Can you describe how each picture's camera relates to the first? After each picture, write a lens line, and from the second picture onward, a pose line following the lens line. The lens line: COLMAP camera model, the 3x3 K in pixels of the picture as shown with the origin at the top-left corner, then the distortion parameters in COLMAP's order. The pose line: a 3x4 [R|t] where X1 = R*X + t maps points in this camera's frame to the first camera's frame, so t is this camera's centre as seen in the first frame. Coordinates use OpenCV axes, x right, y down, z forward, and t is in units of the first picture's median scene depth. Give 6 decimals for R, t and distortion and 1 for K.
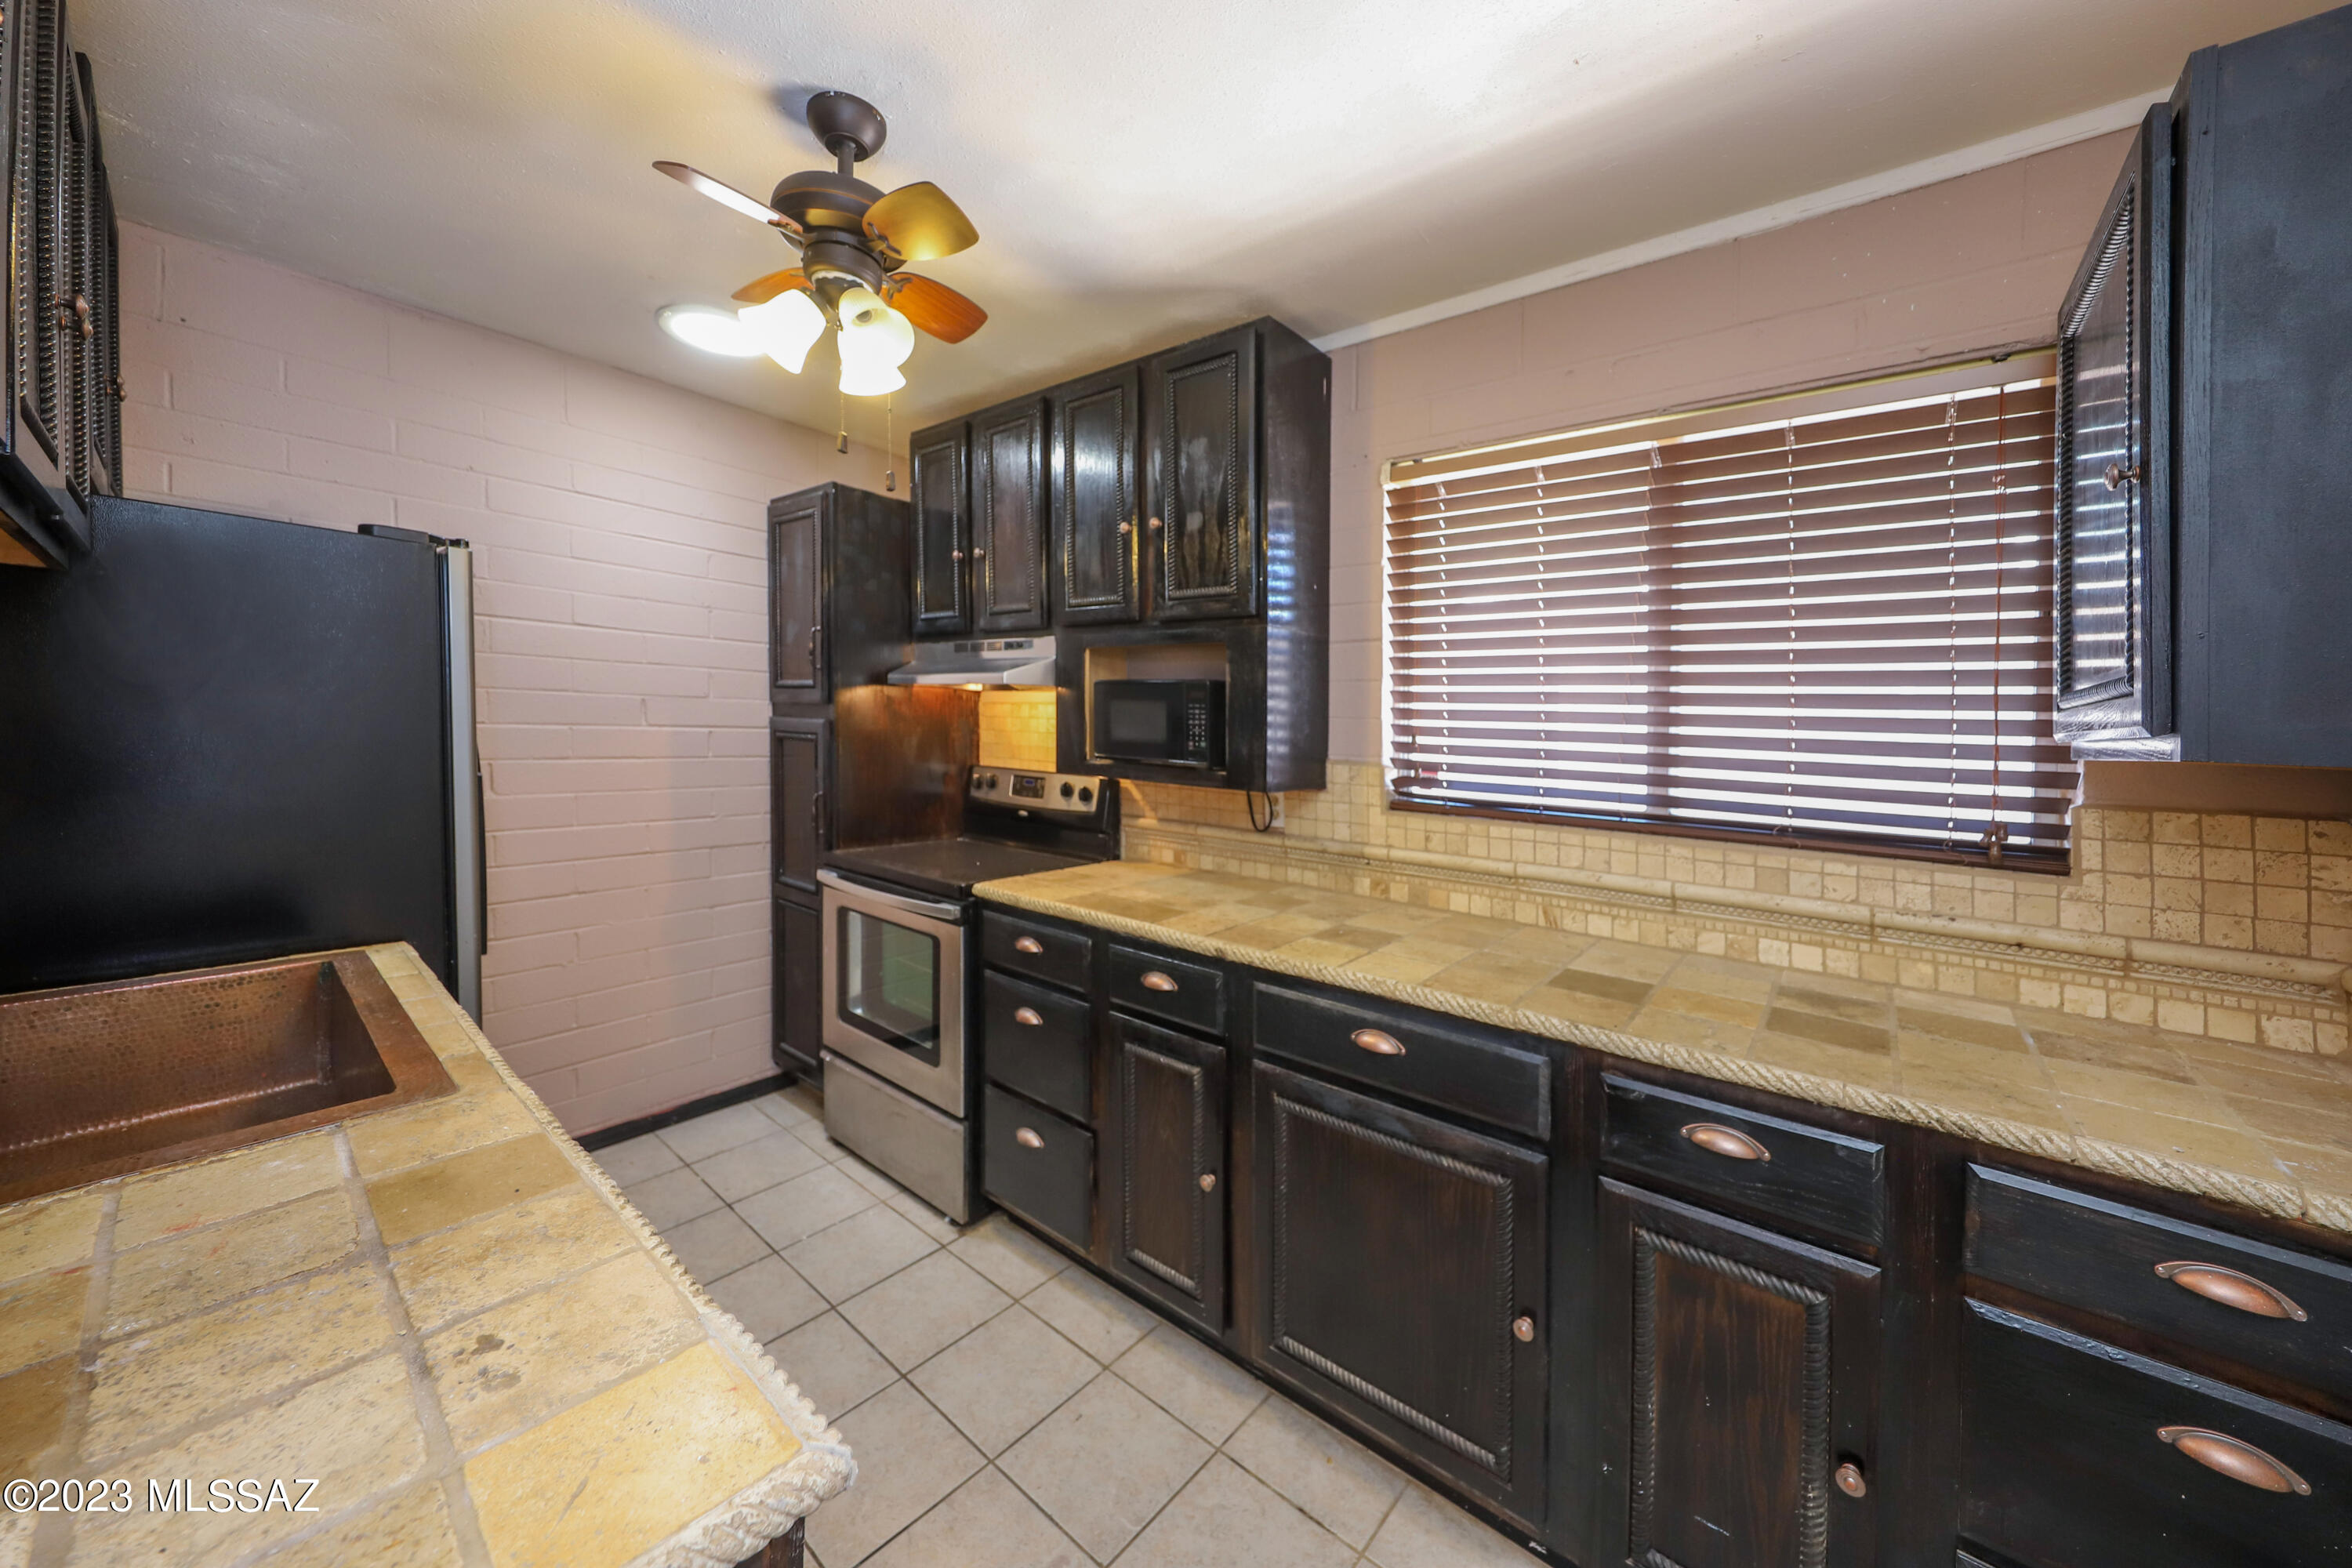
lens RADIAL K [[830.7, 0, 1181.0], [0, 830.7, 749.4], [0, 0, 1]] dist [0.000136, -0.000146]
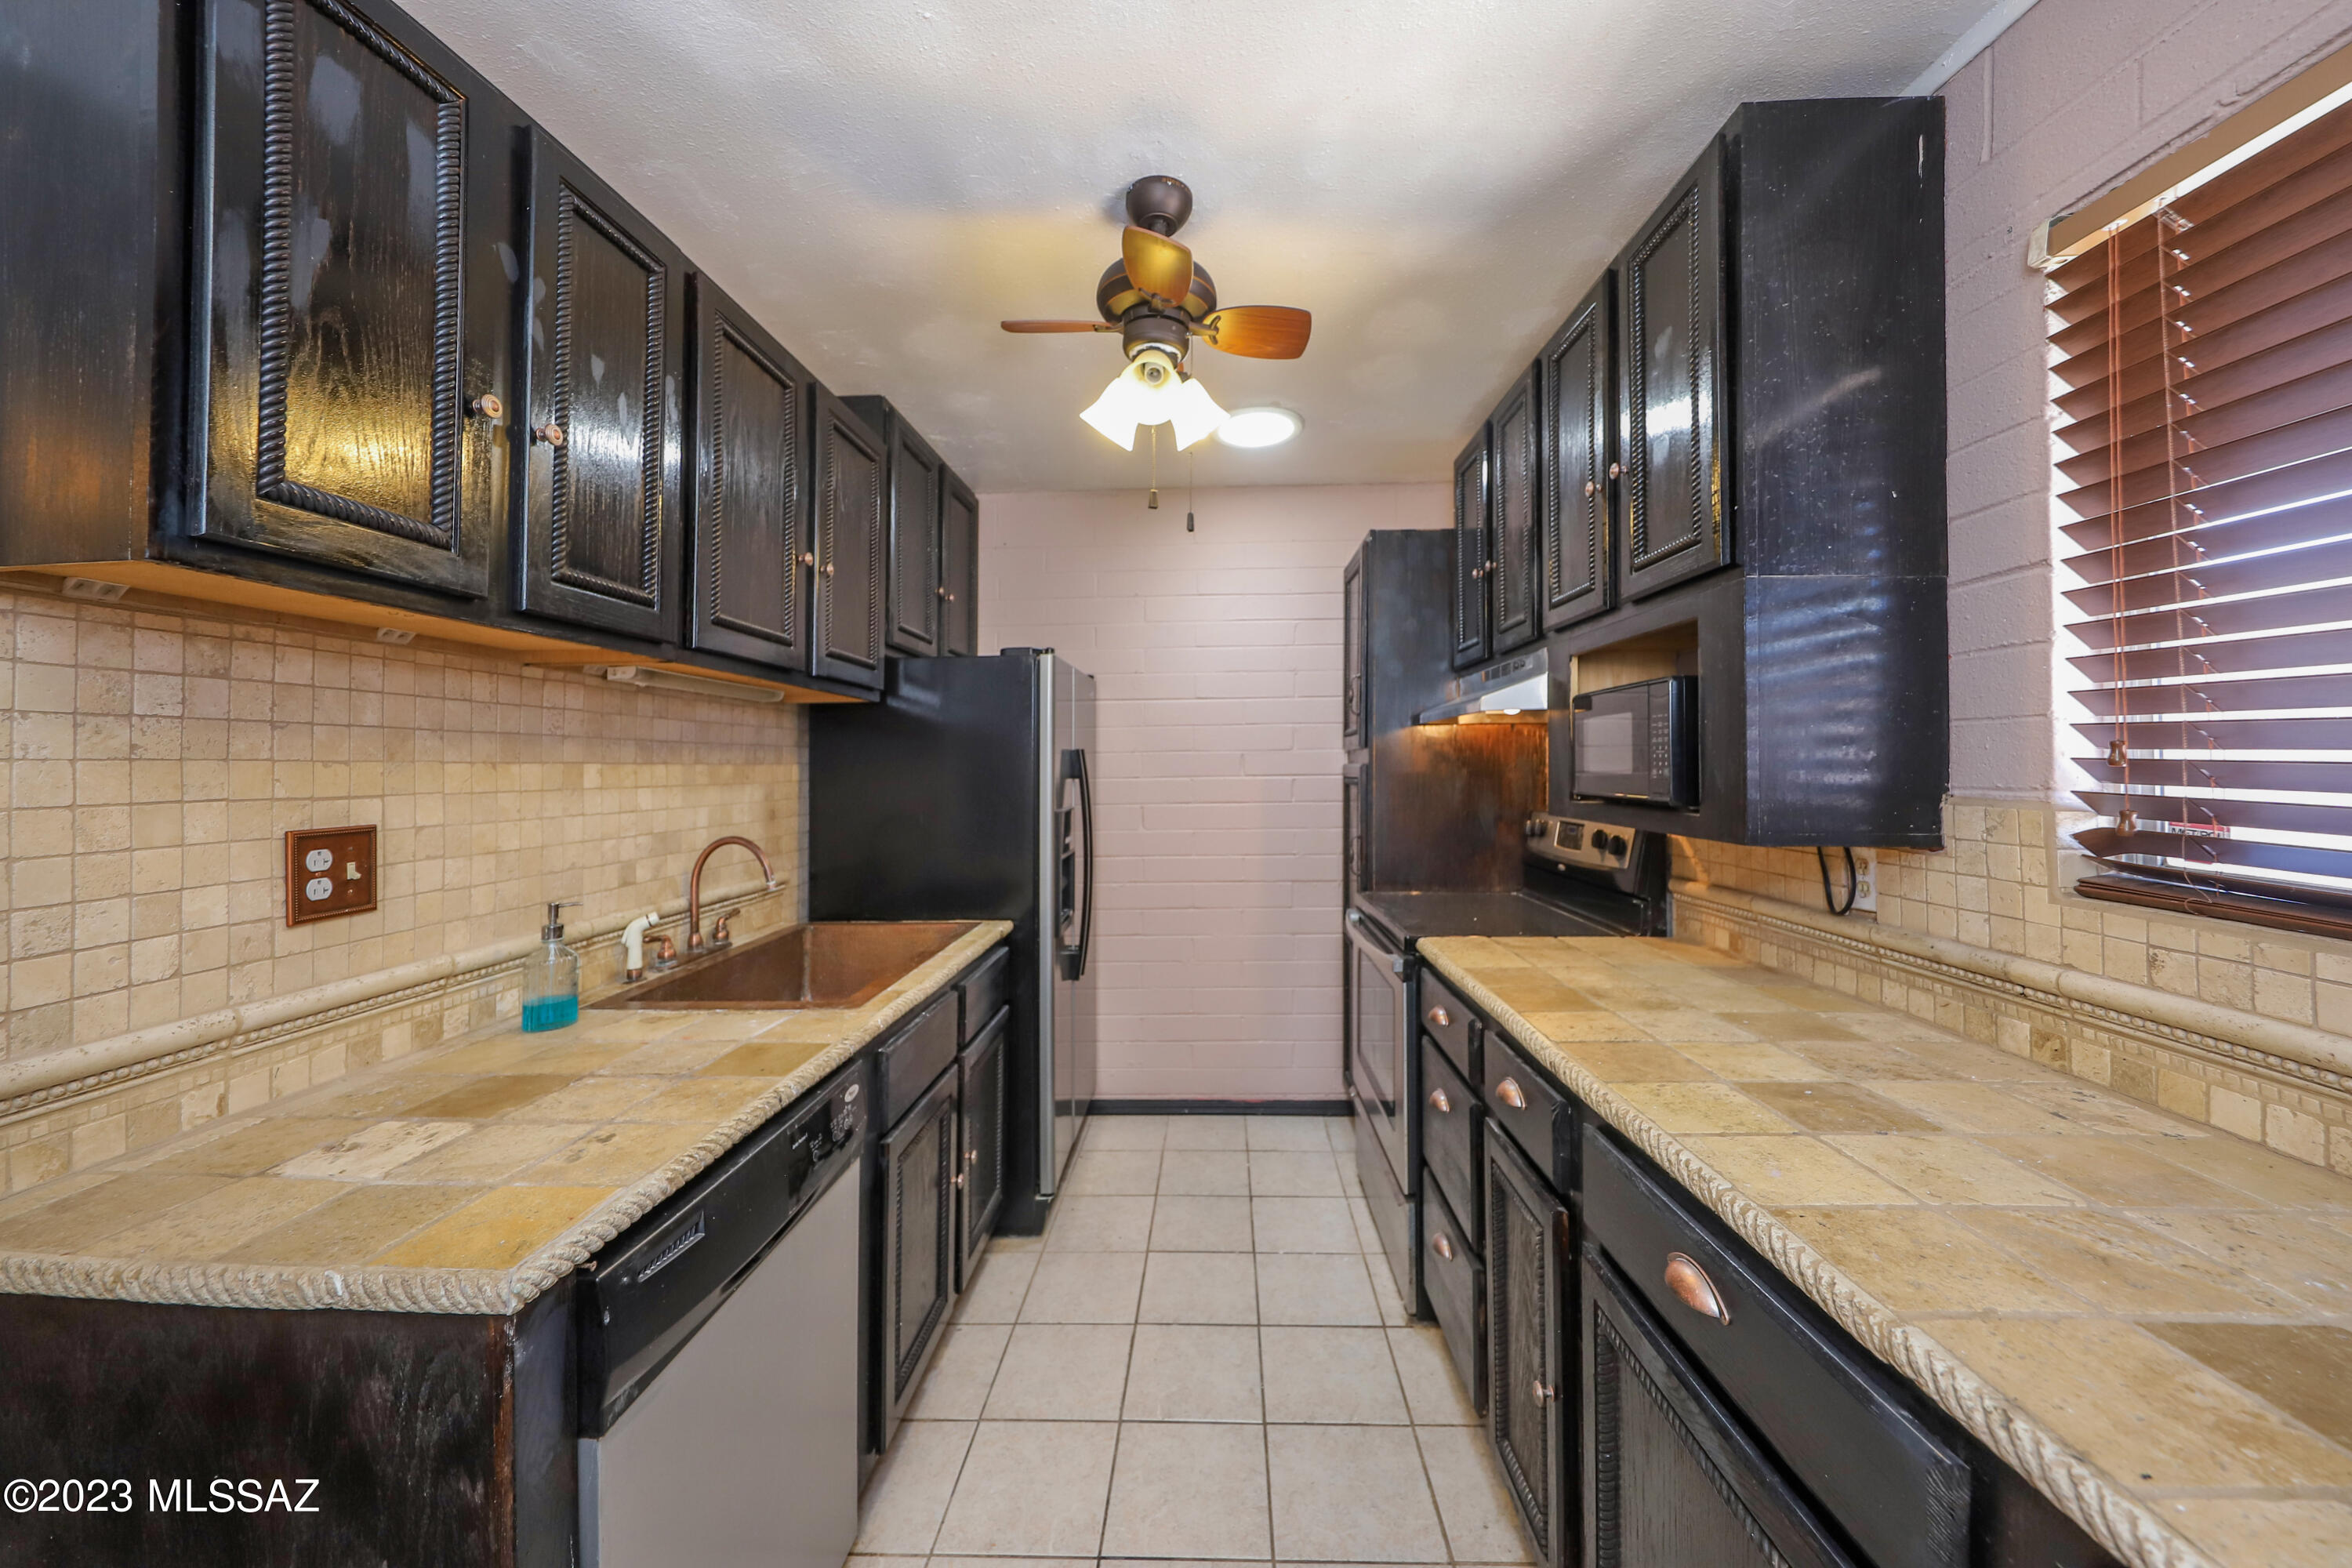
lens RADIAL K [[841.5, 0, 1224.2], [0, 841.5, 792.3], [0, 0, 1]] dist [-0.000447, -0.000091]
pose [[0.600917, -0.011605, -0.799227, 0.338703], [-0.000495, 0.999889, -0.014891, 0.018023], [0.799311, 0.009344, 0.600845, 0.272633]]
